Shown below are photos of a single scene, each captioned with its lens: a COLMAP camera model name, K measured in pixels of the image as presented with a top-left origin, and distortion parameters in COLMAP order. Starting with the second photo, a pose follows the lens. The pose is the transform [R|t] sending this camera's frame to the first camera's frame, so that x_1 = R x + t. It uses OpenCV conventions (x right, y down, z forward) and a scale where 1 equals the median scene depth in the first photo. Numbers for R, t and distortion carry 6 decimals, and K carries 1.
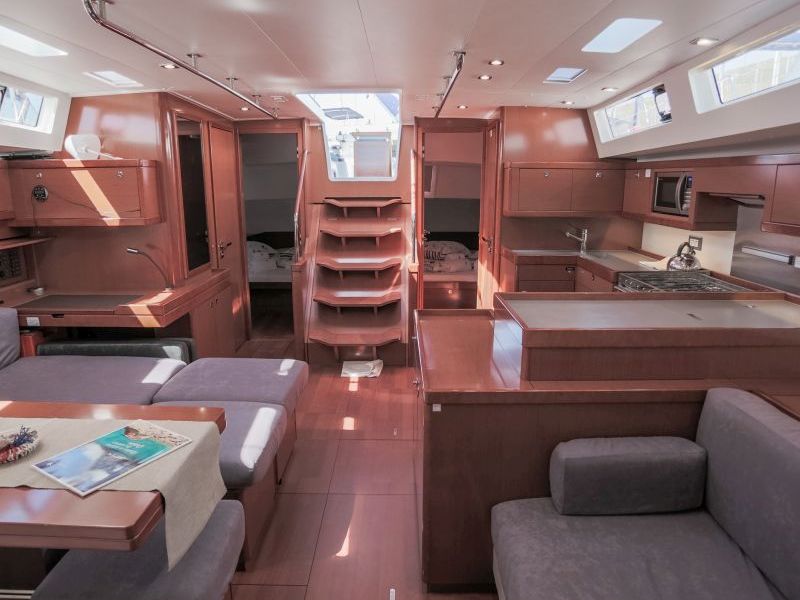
lens RADIAL K [[525.4, 0, 394.9], [0, 525.4, 297.4], [0, 0, 1]] dist [-0.082057, 0.038490]
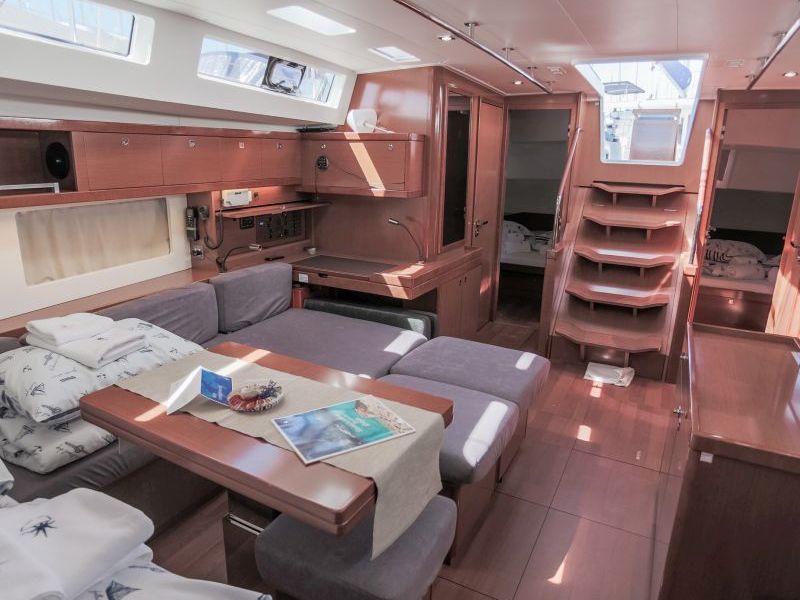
lens RADIAL K [[525.4, 0, 394.9], [0, 525.4, 297.4], [0, 0, 1]] dist [-0.082057, 0.038490]
pose [[0.884888, 0.141343, -0.443841, -0.014843], [-0.124080, 0.989948, 0.067875, -0.011319], [0.448973, -0.004990, 0.893531, 0.053945]]
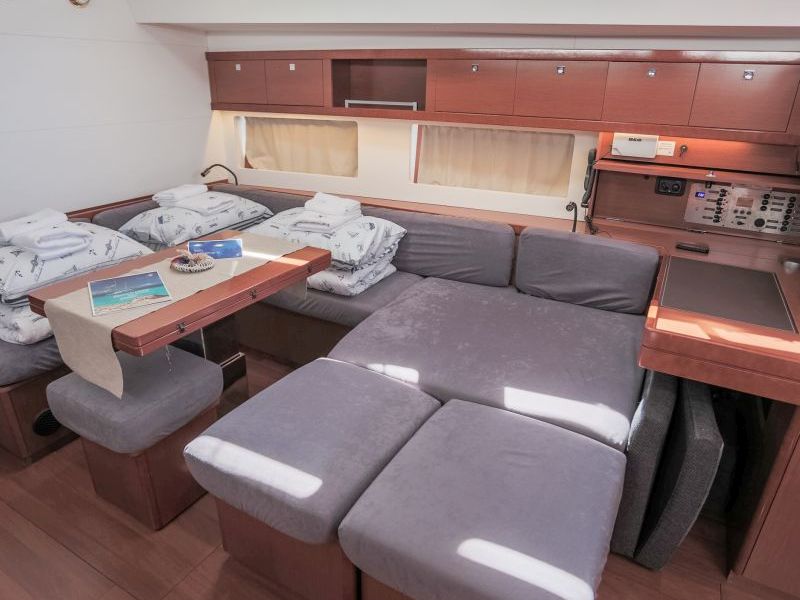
lens RADIAL K [[525.4, 0, 394.9], [0, 525.4, 297.4], [0, 0, 1]] dist [-0.082057, 0.038490]
pose [[-0.480316, 0.336340, -0.810044, 0.080123], [-0.209451, 0.852849, 0.478308, -0.184262], [0.851720, 0.399404, -0.339190, 0.826542]]
